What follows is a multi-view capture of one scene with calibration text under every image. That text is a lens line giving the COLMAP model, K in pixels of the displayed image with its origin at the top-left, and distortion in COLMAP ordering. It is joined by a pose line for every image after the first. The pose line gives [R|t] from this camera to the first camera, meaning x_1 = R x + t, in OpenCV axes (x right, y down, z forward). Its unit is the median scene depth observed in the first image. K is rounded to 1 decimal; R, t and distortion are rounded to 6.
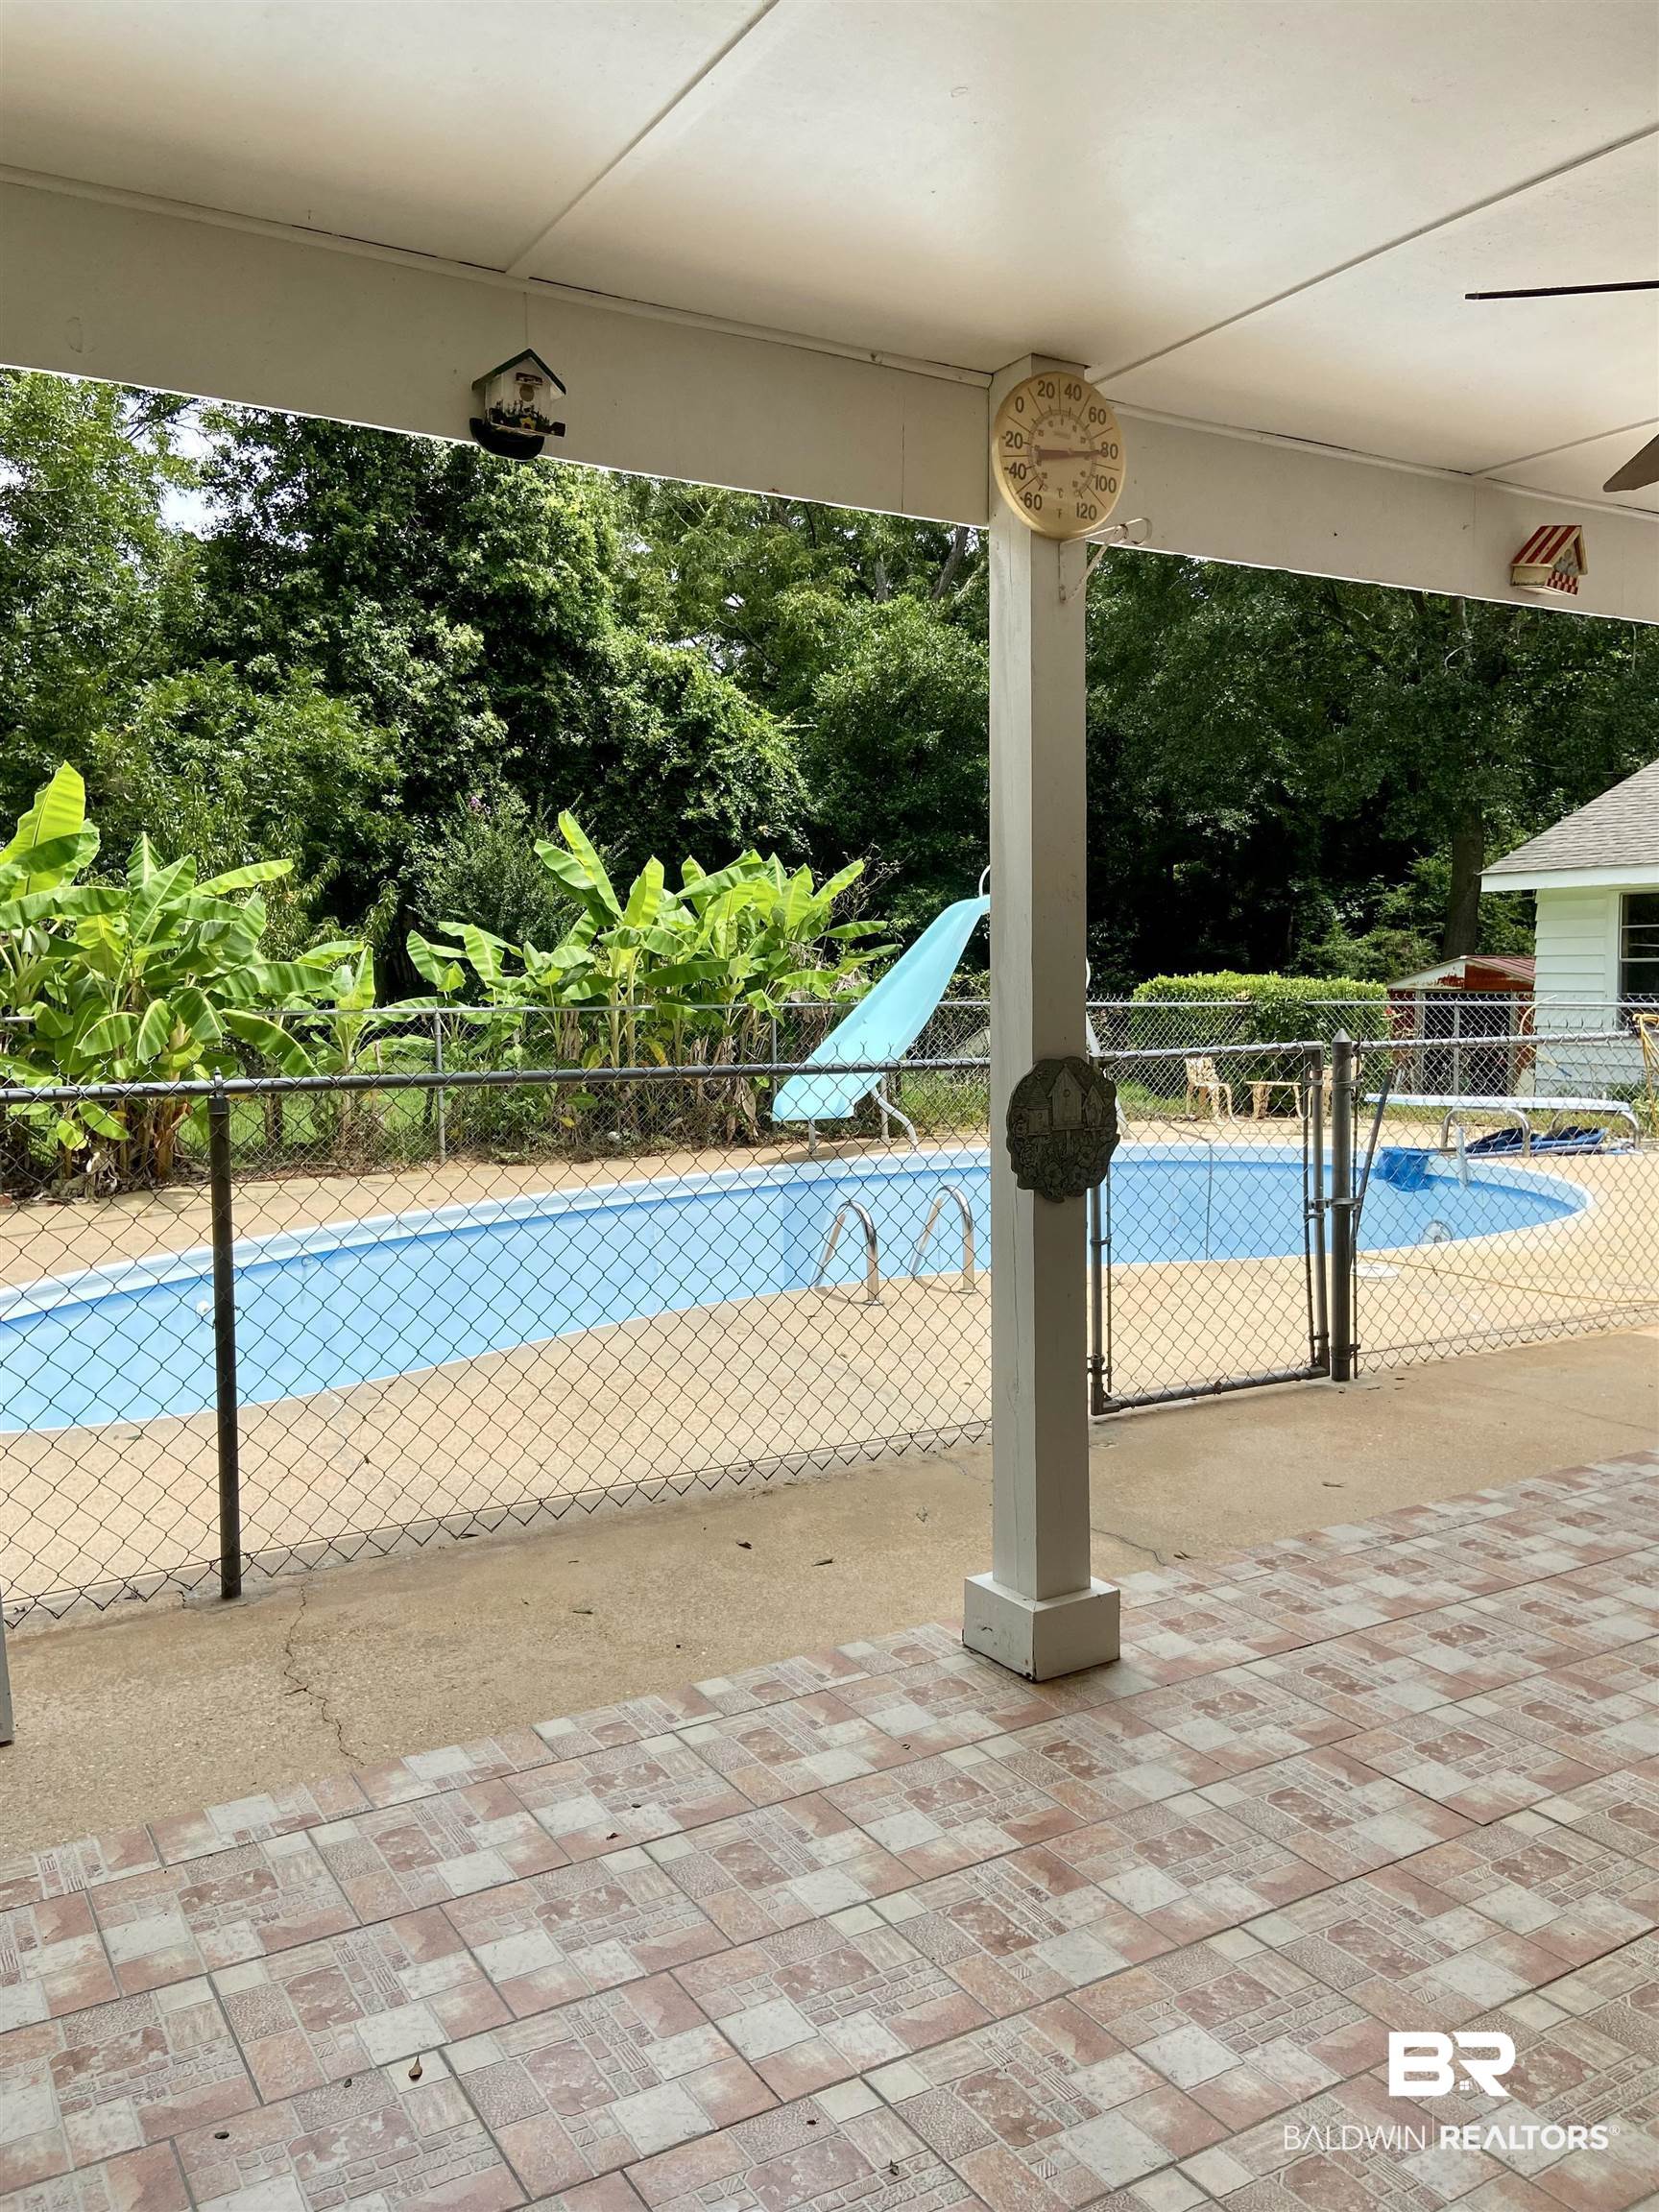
lens RADIAL K [[1686.2, 0, 820.6], [0, 1686.2, 1117.7], [0, 0, 1]] dist [0.079191, -0.025496]
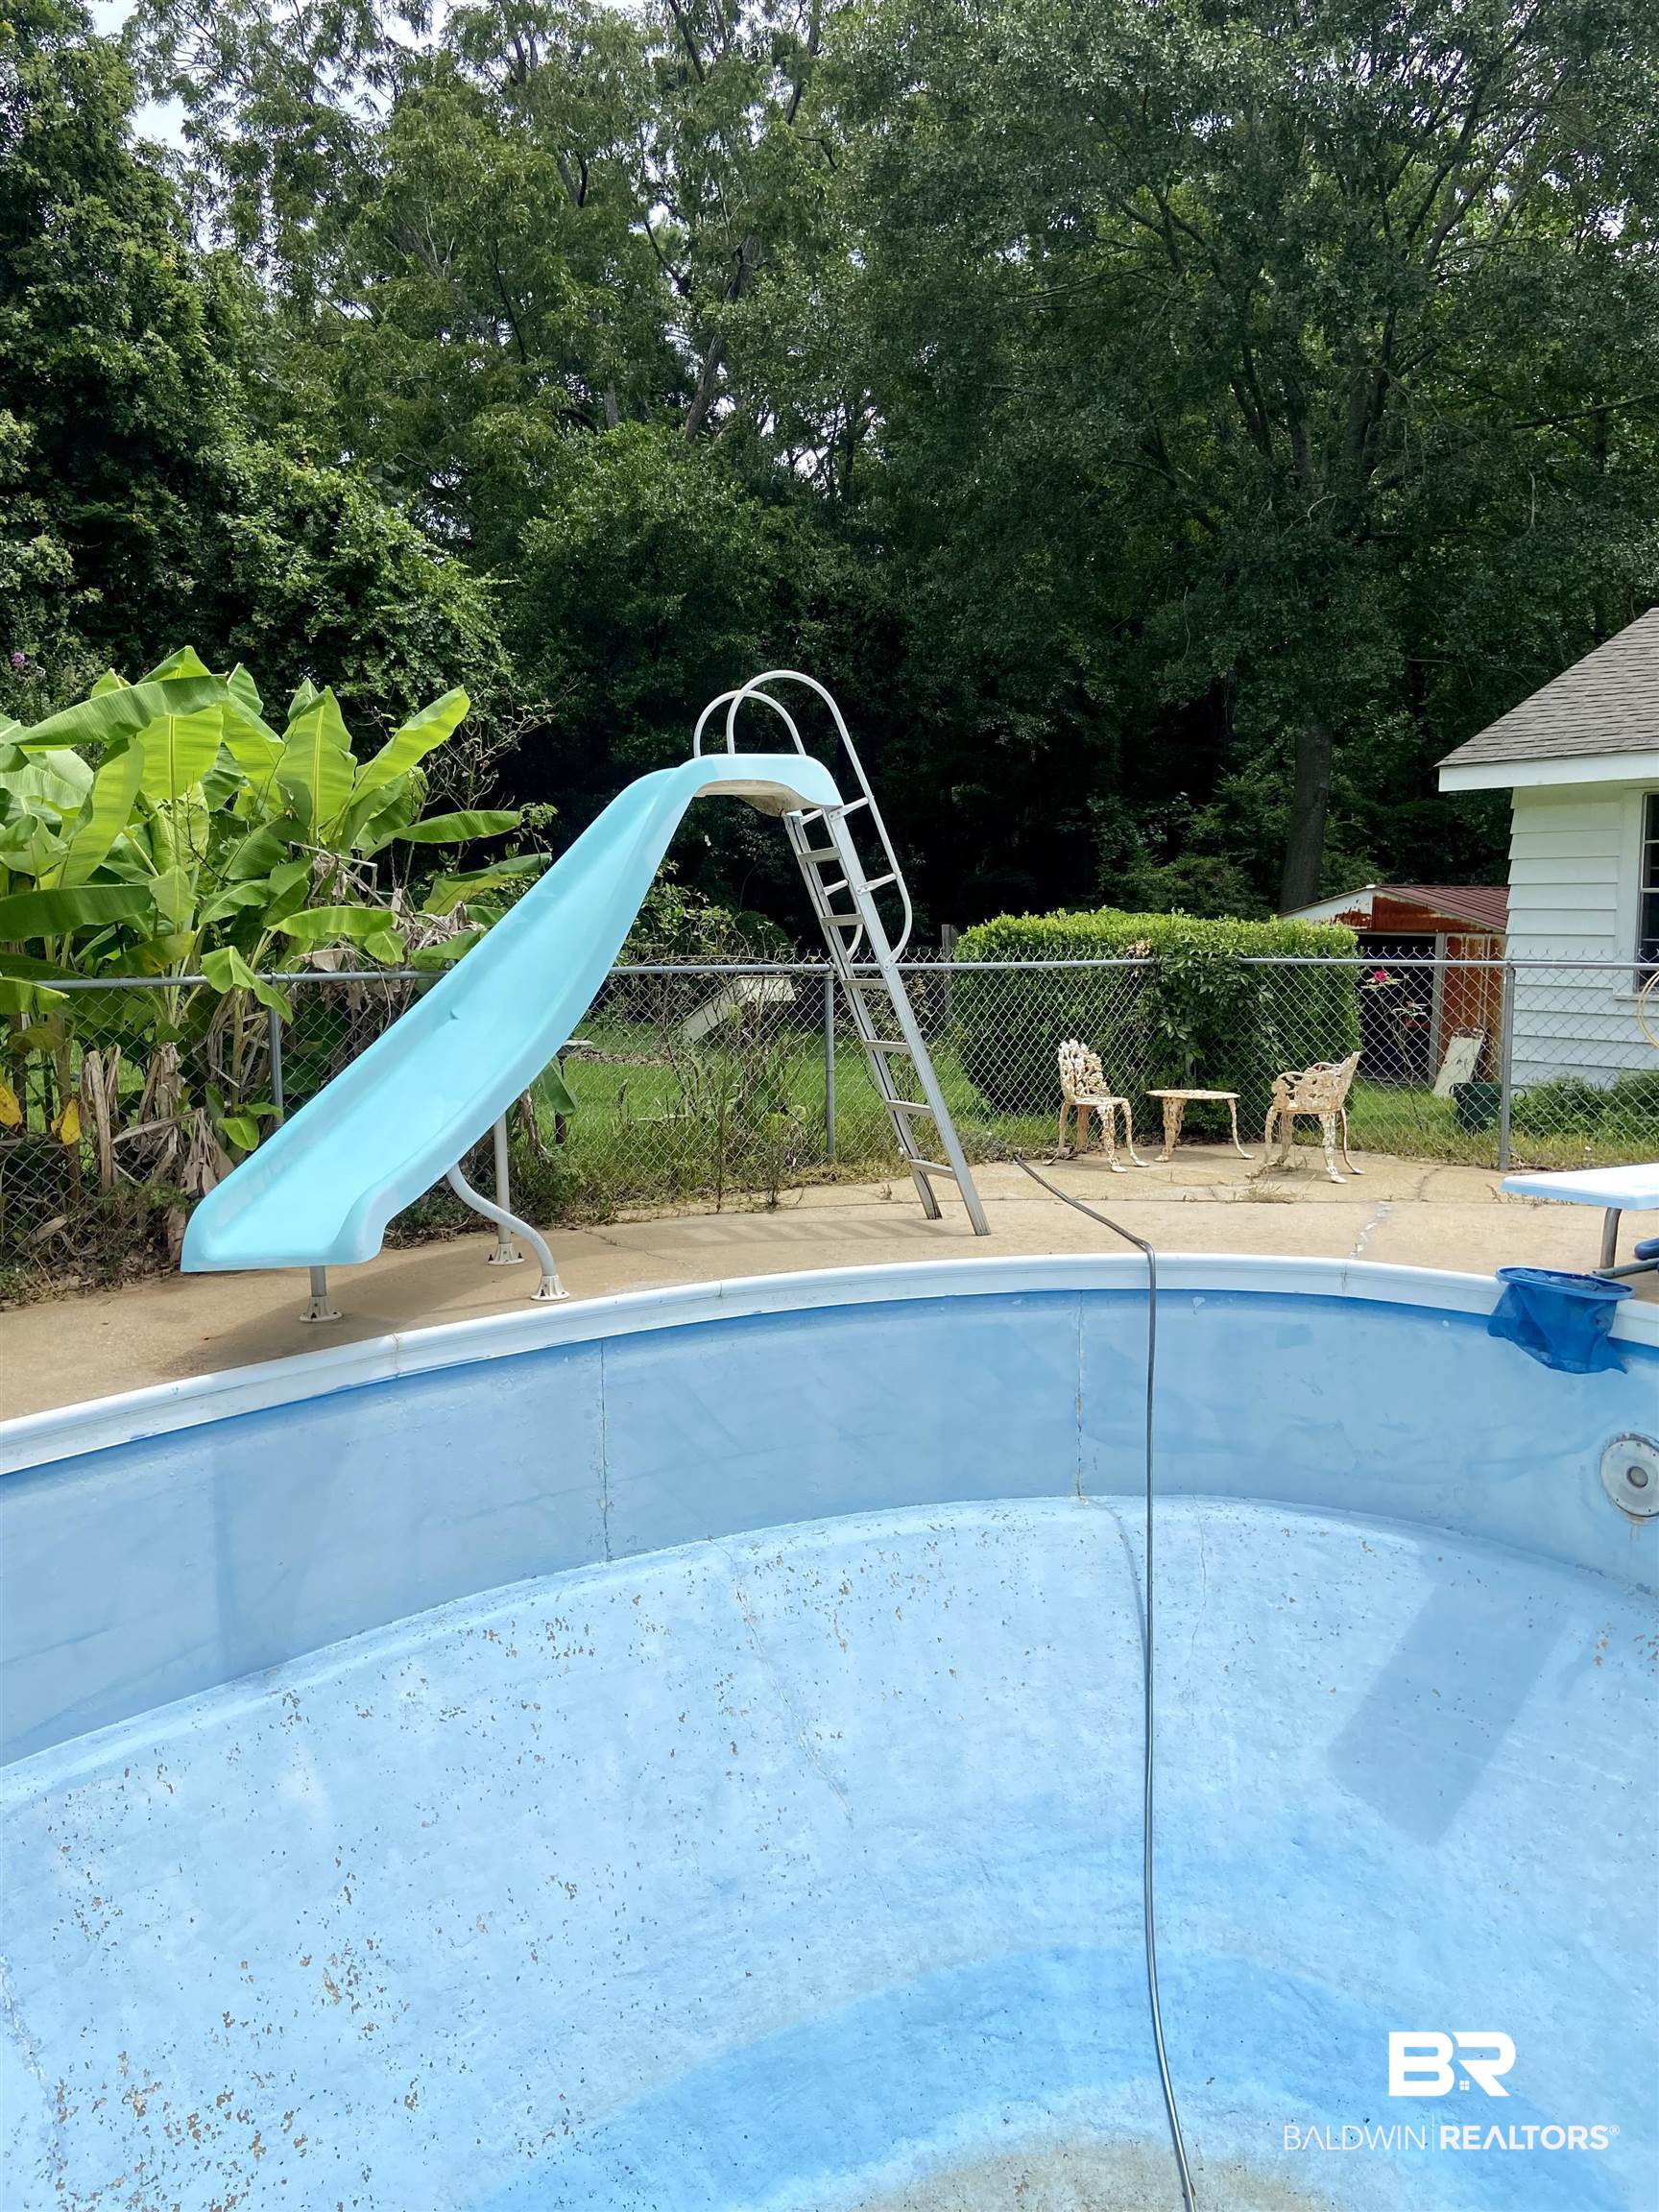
lens RADIAL K [[1686.2, 0, 843.0], [0, 1686.2, 1095.5], [0, 0, 1]] dist [0.079191, -0.025496]
pose [[0.989227, -0.014674, 0.145653, 0.027340], [0.010366, 0.999487, 0.030290, -0.019932], [-0.146023, -0.028454, 0.988872, 0.212281]]
